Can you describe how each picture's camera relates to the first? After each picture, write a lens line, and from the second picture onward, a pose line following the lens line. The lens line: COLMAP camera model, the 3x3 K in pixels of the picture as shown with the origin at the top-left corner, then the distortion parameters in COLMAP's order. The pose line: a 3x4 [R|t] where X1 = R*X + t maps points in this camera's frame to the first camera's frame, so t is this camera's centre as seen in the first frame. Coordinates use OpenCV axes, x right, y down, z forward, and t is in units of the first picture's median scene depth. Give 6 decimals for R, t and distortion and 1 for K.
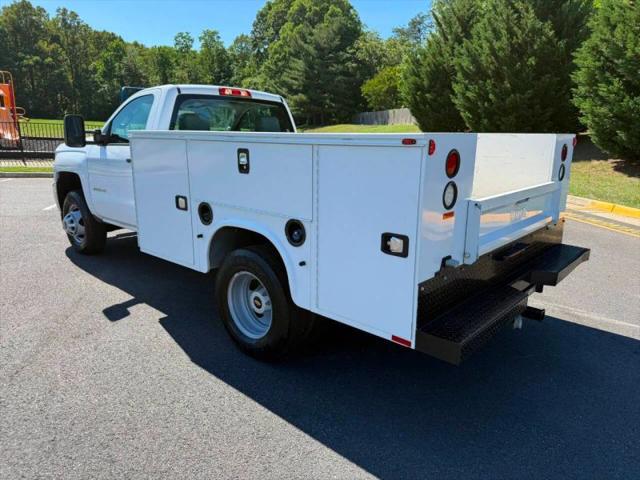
lens RADIAL K [[447.1, 0, 324.3], [0, 447.1, 238.5], [0, 0, 1]] dist [0.065661, -0.072849]
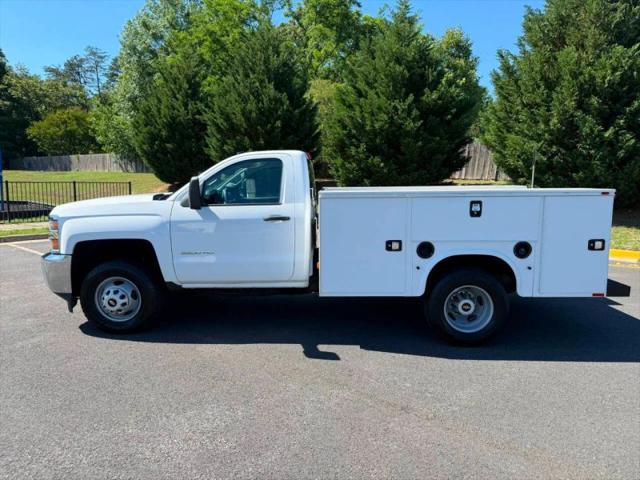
lens RADIAL K [[449.7, 0, 320.0], [0, 449.7, 240.0], [0, 0, 1]] dist [0.065104, -0.093063]
pose [[0.756342, -0.099707, 0.646533, -0.293992], [0.160667, 0.986358, -0.035842, -0.018844], [-0.634139, 0.130985, 0.762043, 0.036035]]
